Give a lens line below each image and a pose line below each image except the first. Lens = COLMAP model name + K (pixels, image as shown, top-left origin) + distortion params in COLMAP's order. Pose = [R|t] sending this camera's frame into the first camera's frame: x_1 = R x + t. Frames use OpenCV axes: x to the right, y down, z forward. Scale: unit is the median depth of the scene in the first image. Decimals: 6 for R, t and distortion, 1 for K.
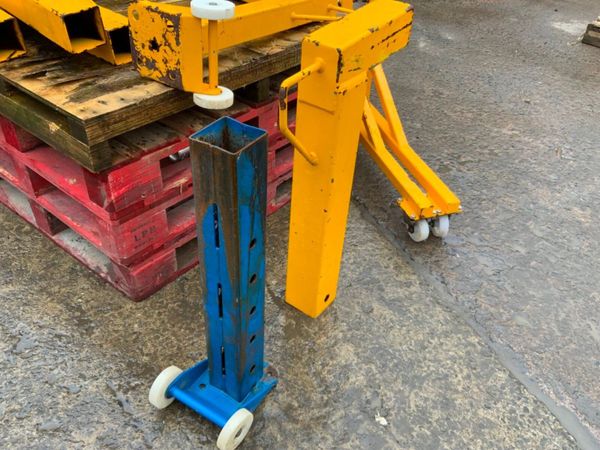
lens RADIAL K [[496.1, 0, 300.7], [0, 496.1, 226.9], [0, 0, 1]] dist [0.054662, -0.094435]
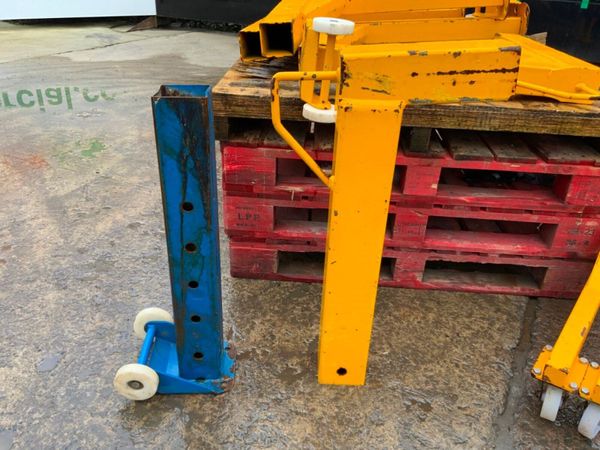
lens RADIAL K [[496.1, 0, 299.6], [0, 496.1, 225.5], [0, 0, 1]] dist [0.054662, -0.094435]
pose [[0.579749, 0.361836, -0.730045, 0.580518], [-0.507748, 0.861182, 0.023616, -0.055384], [0.637247, 0.356988, 0.682991, 0.326143]]
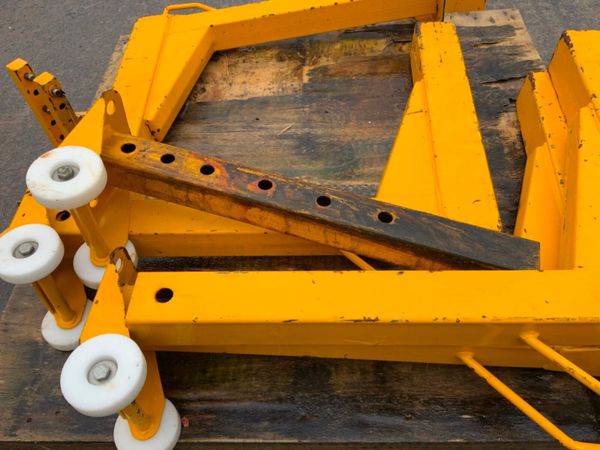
lens RADIAL K [[496.1, 0, 303.1], [0, 496.1, 235.7], [0, 0, 1]] dist [0.054662, -0.094435]
pose [[-0.614001, -0.638969, 0.463381, -0.855670], [0.523422, 0.109804, 0.844969, -1.230956], [-0.590790, 0.761355, 0.267031, 1.142960]]
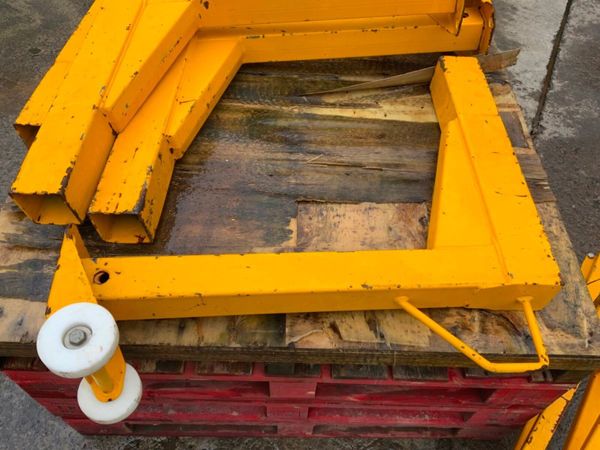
lens RADIAL K [[496.1, 0, 300.5], [0, 496.1, 227.4], [0, 0, 1]] dist [0.054662, -0.094435]
pose [[0.614608, 0.605913, -0.505101, 0.165676], [-0.482615, 0.795320, 0.366809, -0.731129], [0.623971, 0.018325, 0.781233, 0.585862]]
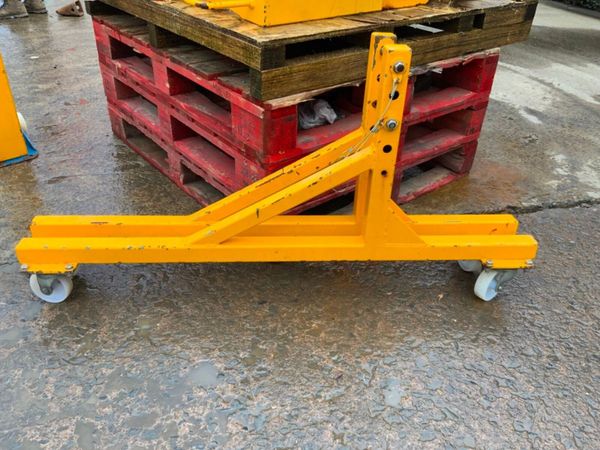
lens RADIAL K [[496.1, 0, 299.8], [0, 496.1, 227.6], [0, 0, 1]] dist [0.054662, -0.094435]
pose [[-0.221703, 0.487144, -0.844712, 1.000606], [-0.634948, 0.585332, 0.504209, -0.829288], [0.740060, 0.648133, 0.179542, 1.439063]]
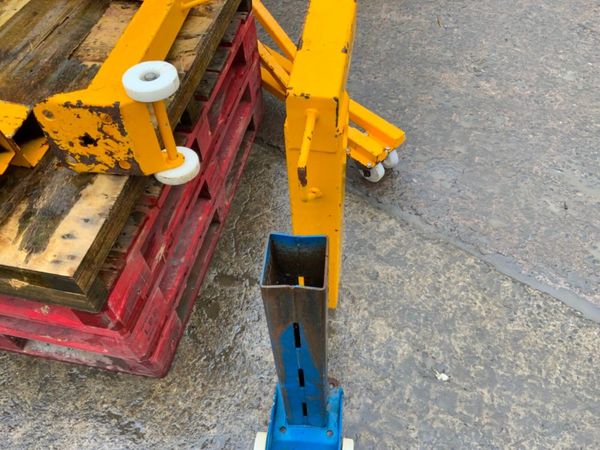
lens RADIAL K [[496.1, 0, 299.1], [0, 496.1, 225.9], [0, 0, 1]] dist [0.054662, -0.094435]
pose [[0.889132, -0.414368, 0.194277, -0.180463], [0.350589, 0.889571, 0.292832, -0.317022], [-0.294164, -0.192255, 0.936219, 0.106909]]
